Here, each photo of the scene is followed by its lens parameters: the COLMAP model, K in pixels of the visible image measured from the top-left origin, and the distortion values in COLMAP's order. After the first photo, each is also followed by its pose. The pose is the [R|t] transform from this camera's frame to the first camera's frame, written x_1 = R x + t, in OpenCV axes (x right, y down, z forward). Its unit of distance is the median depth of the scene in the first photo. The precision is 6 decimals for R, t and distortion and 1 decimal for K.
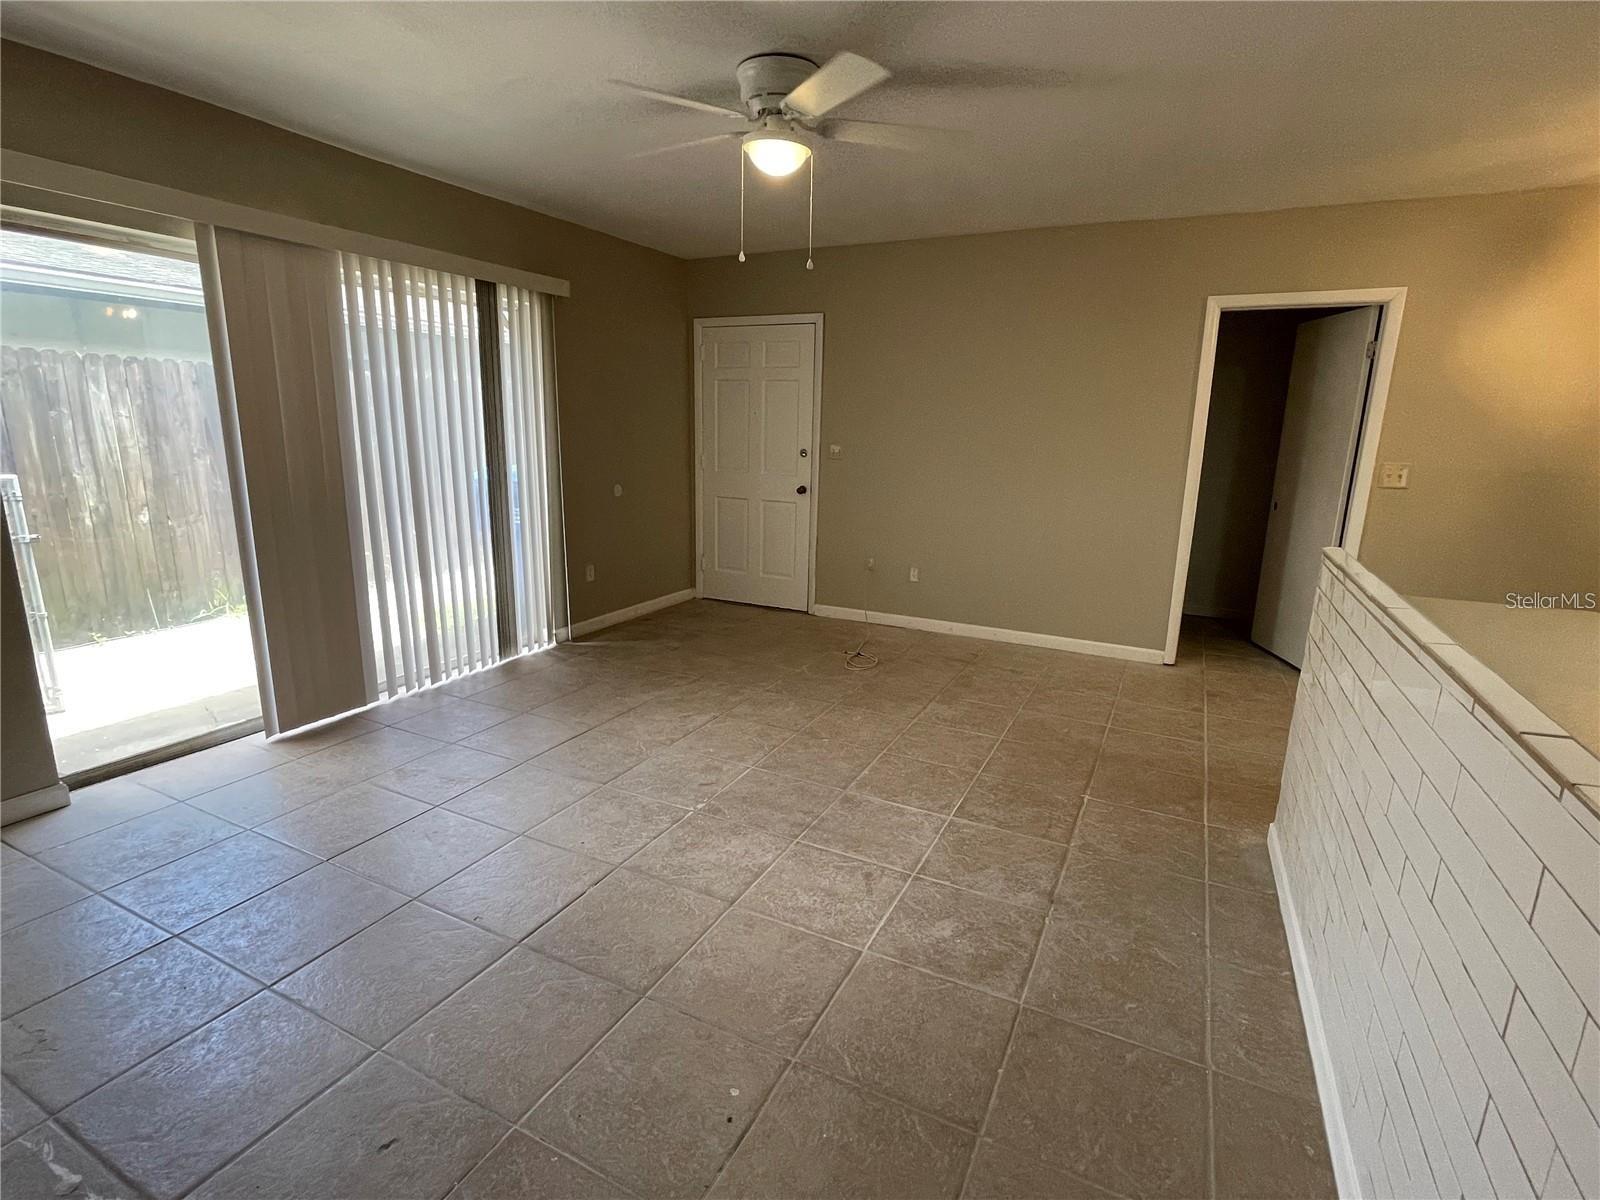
lens RADIAL K [[778.0, 0, 800.0], [0, 778.0, 600.0], [0, 0, 1]] dist [0.014621, -0.000036]
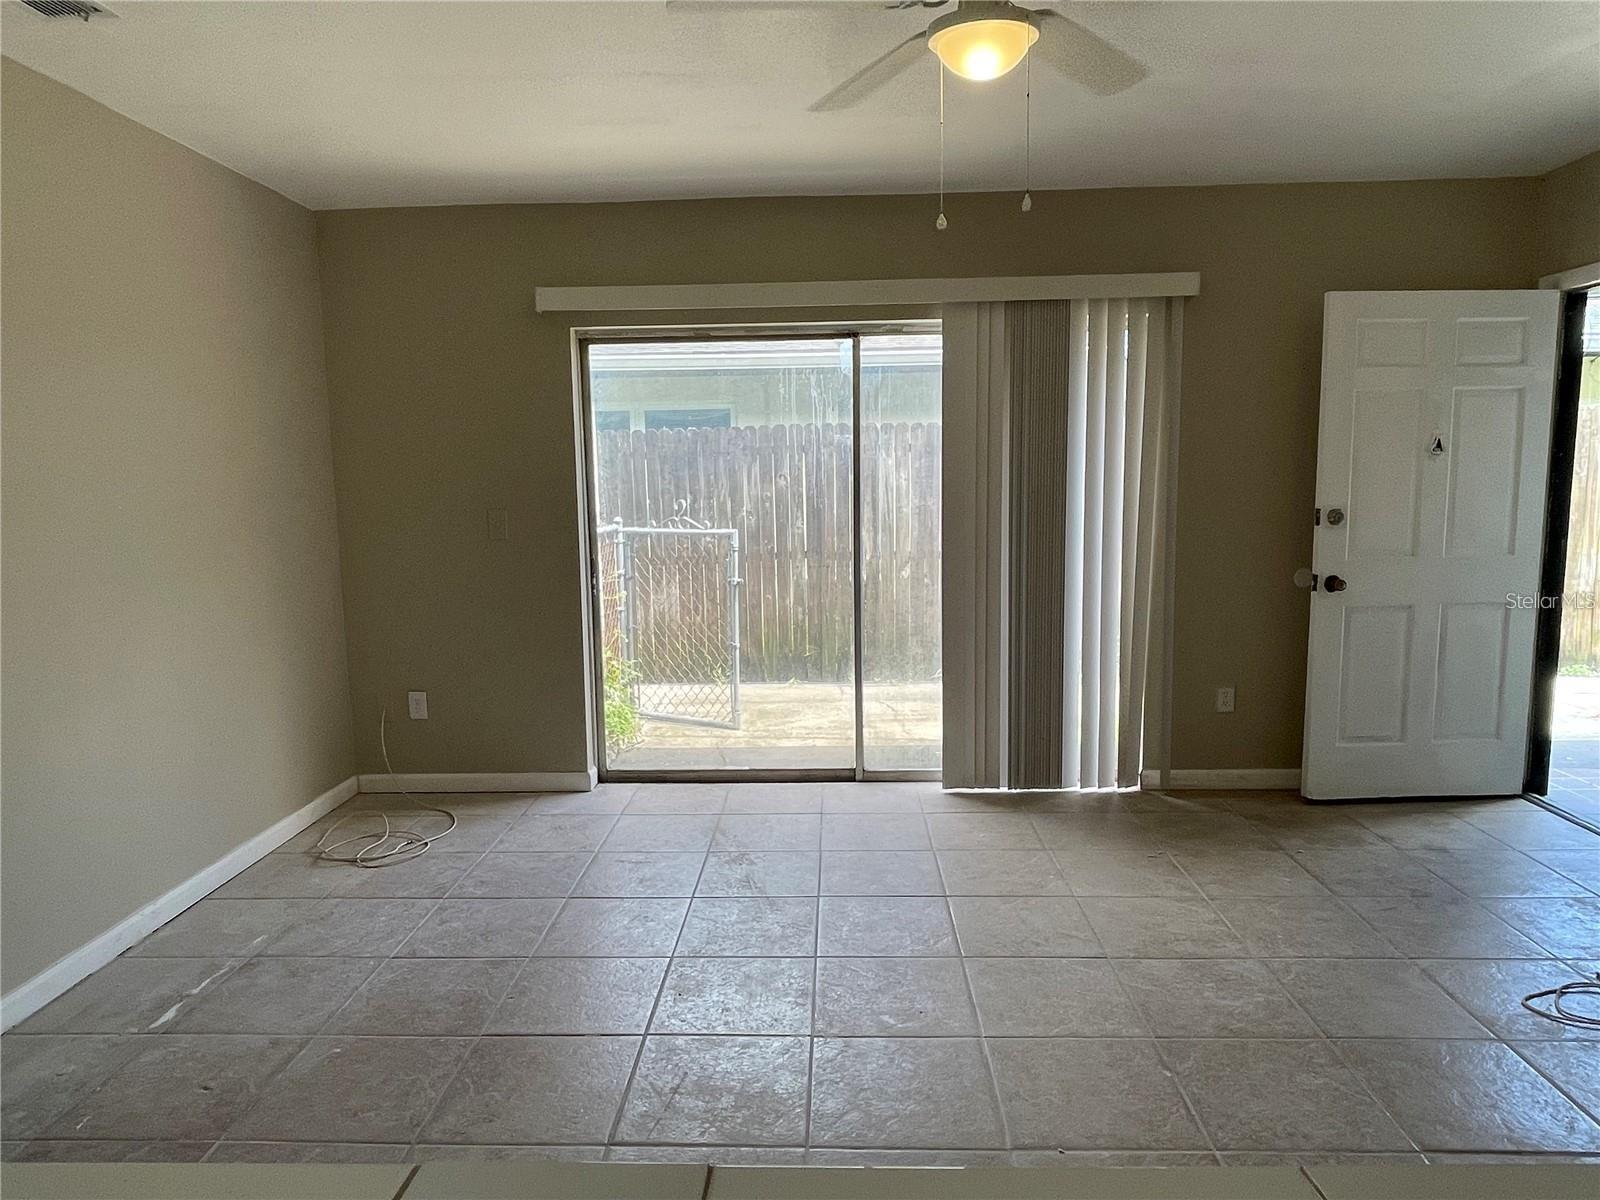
lens RADIAL K [[1035.7, 0, 800.0], [0, 1035.7, 600.0], [0, 0, 1]] dist [0.005983, -0.000122]
pose [[0.411862, 0.087500, -0.907035, 0.632812], [-0.178202, 0.983894, 0.013997, -0.113140], [0.893652, 0.155870, 0.420822, 0.527742]]
